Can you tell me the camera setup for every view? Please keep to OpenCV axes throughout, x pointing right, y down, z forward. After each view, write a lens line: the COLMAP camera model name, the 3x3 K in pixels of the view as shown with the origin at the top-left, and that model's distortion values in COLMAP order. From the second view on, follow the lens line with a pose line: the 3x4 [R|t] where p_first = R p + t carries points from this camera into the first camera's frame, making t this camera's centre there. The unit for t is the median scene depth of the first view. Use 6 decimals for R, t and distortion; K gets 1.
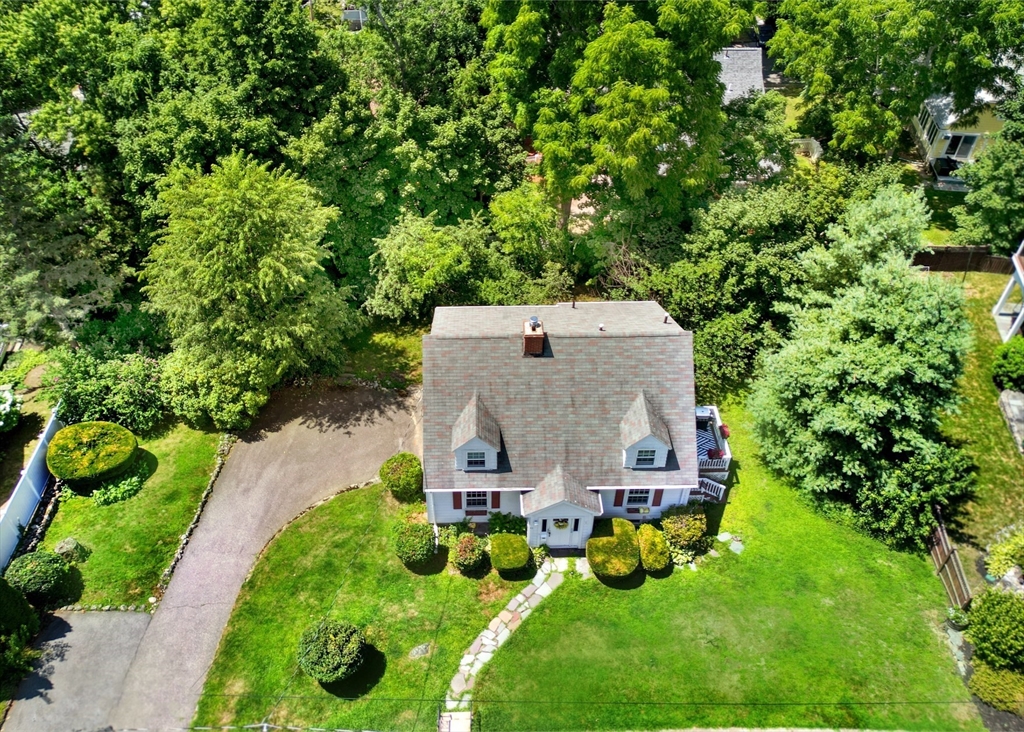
lens RADIAL K [[803.0, 0, 485.7], [0, 803.0, 306.1], [0, 0, 1]] dist [0.076131, -0.067446]
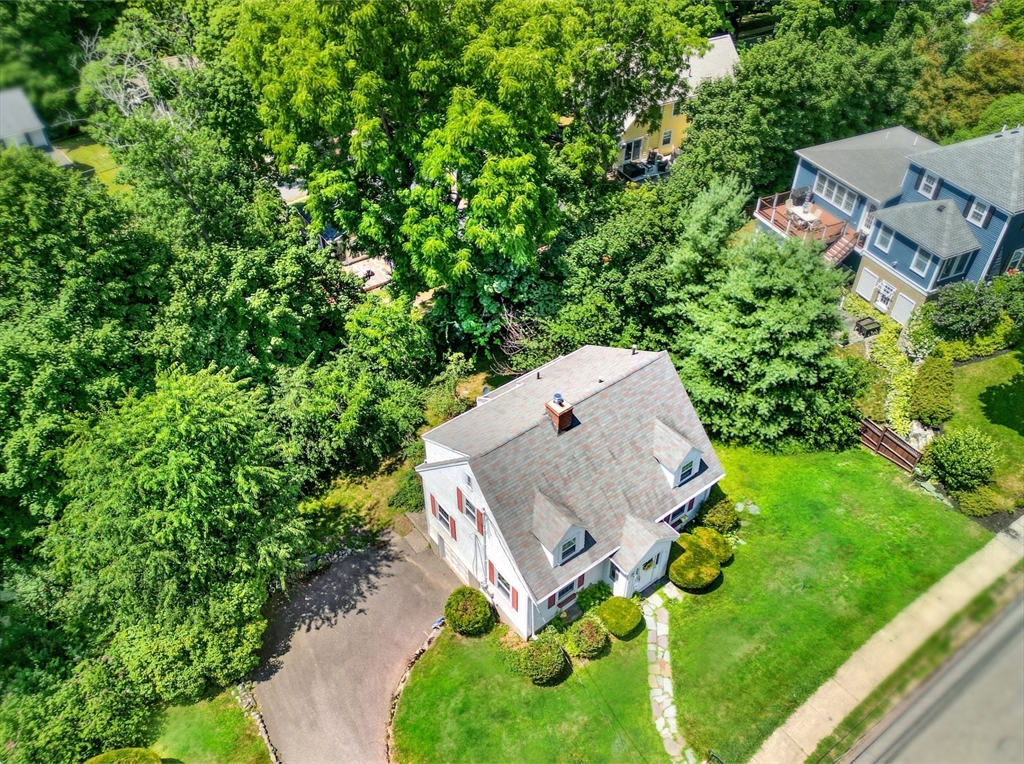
lens RADIAL K [[781.4, 0, 512.0], [0, 781.4, 382.0], [0, 0, 1]] dist [0.042581, -0.003947]
pose [[0.805180, -0.393637, 0.443549, -0.345012], [0.397006, 0.913400, 0.089925, -0.092834], [-0.440536, 0.103686, 0.891727, 0.122138]]
